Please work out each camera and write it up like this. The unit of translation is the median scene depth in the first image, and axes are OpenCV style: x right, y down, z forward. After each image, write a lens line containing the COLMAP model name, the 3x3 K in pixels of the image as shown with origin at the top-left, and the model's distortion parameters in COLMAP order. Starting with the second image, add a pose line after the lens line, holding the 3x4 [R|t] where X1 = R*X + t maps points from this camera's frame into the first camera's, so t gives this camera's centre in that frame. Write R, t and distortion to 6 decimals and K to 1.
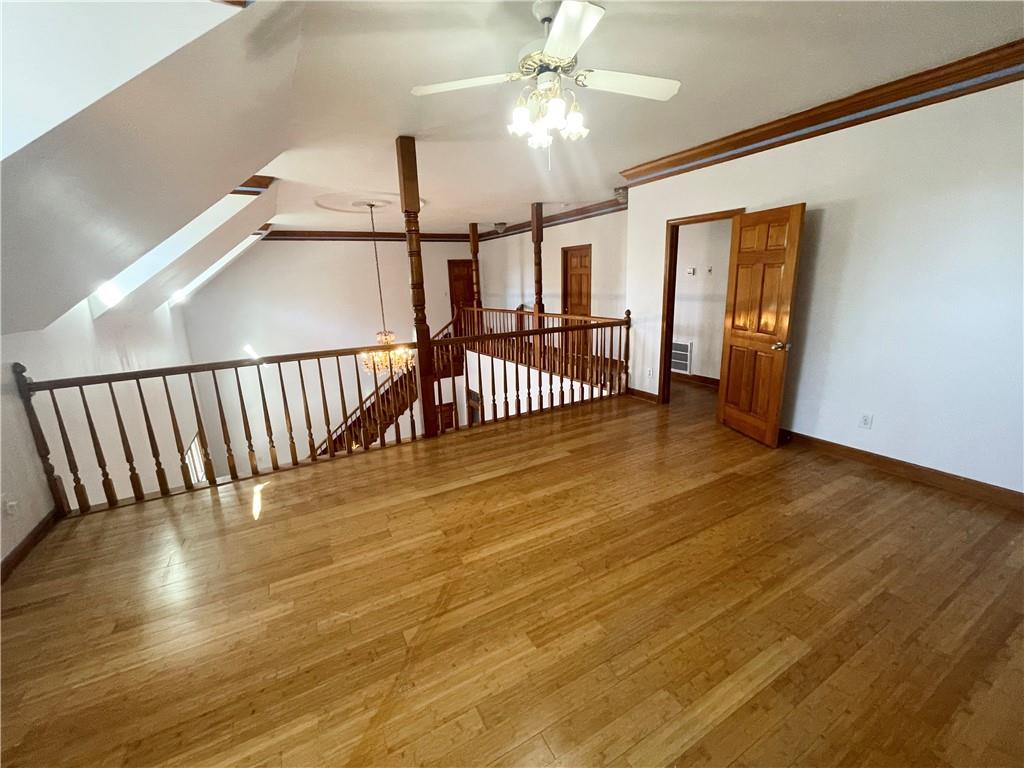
lens RADIAL K [[415.6, 0, 509.2], [0, 415.6, 379.6], [0, 0, 1]] dist [-0.000547, -0.000097]
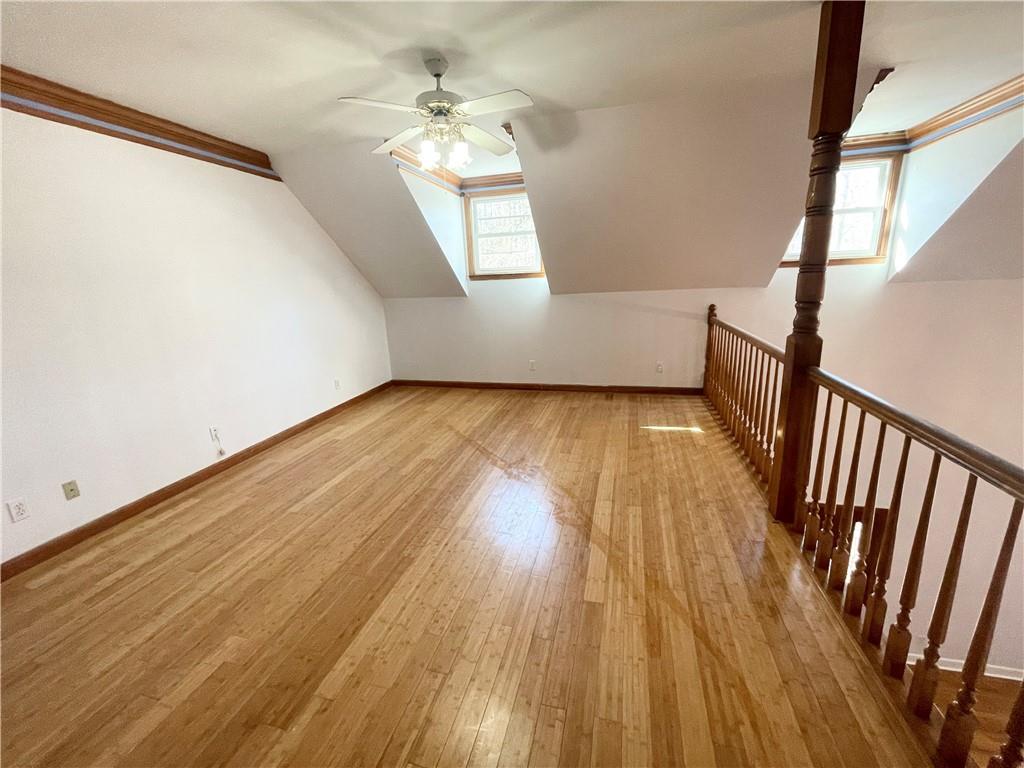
lens RADIAL K [[415.6, 0, 510.4], [0, 415.6, 379.2], [0, 0, 1]] dist [-0.000547, -0.000097]
pose [[-0.696759, 0.234803, -0.677787, 0.484883], [-0.096793, 0.905487, 0.413187, -0.276438], [0.710745, 0.353497, -0.608179, 1.084236]]
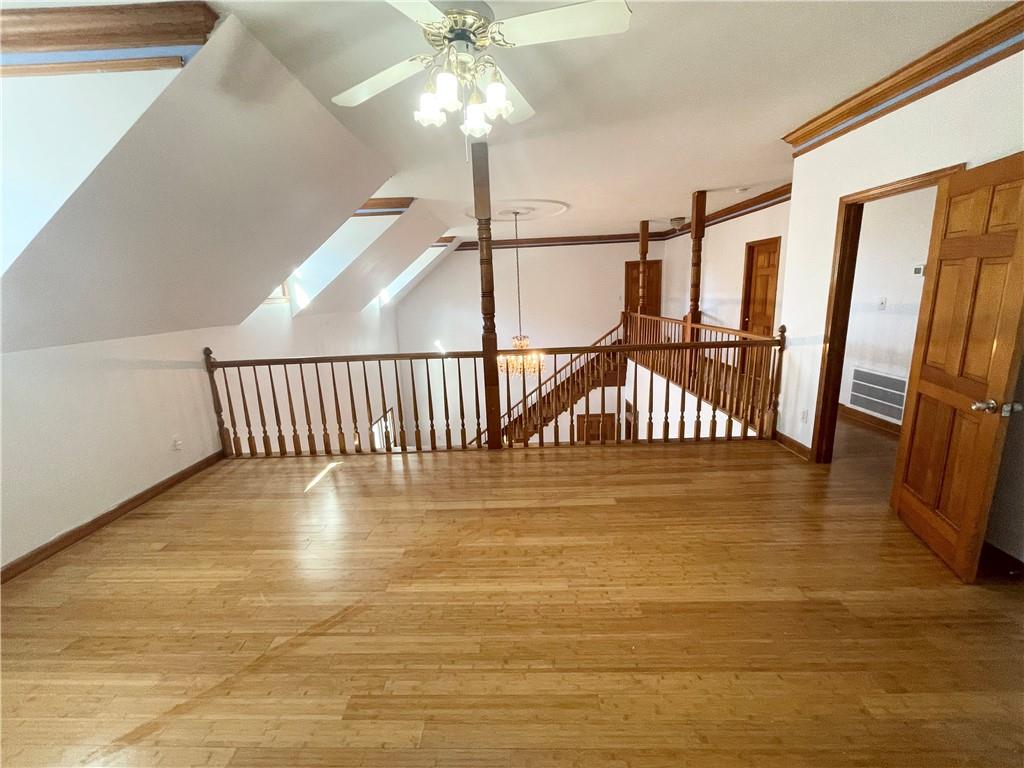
lens RADIAL K [[415.6, 0, 509.2], [0, 415.6, 380.4], [0, 0, 1]] dist [-0.000547, -0.000097]
pose [[0.862606, 0.106301, -0.494582, 0.323031], [-0.107155, 0.993883, 0.026725, -0.053733], [0.494398, 0.029944, 0.868720, 0.175822]]
